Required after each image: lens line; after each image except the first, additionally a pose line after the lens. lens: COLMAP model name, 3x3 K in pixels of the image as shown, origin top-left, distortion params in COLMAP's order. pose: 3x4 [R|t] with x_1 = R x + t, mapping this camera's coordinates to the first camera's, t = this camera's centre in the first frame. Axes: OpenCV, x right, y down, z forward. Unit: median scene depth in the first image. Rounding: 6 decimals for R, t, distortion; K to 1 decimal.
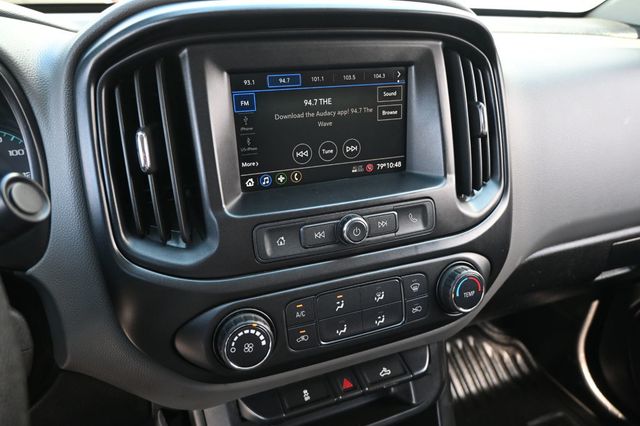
lens RADIAL K [[442.4, 0, 320.0], [0, 442.4, 213.0], [0, 0, 1]] dist [0.004952, 0.000093]
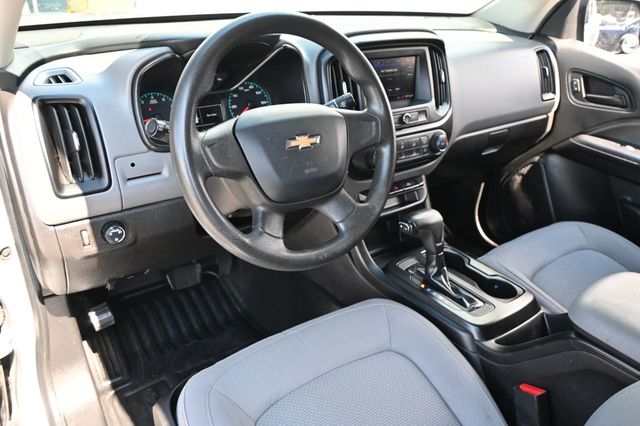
lens RADIAL K [[512.6, 0, 320.0], [0, 512.6, 213.0], [0, 0, 1]] dist [-0.059139, 0.000323]
pose [[0.963819, -0.077915, 0.254918, -1.144435], [0.062236, 0.995672, 0.069020, 0.327630], [-0.259192, -0.050658, 0.964496, -1.711347]]
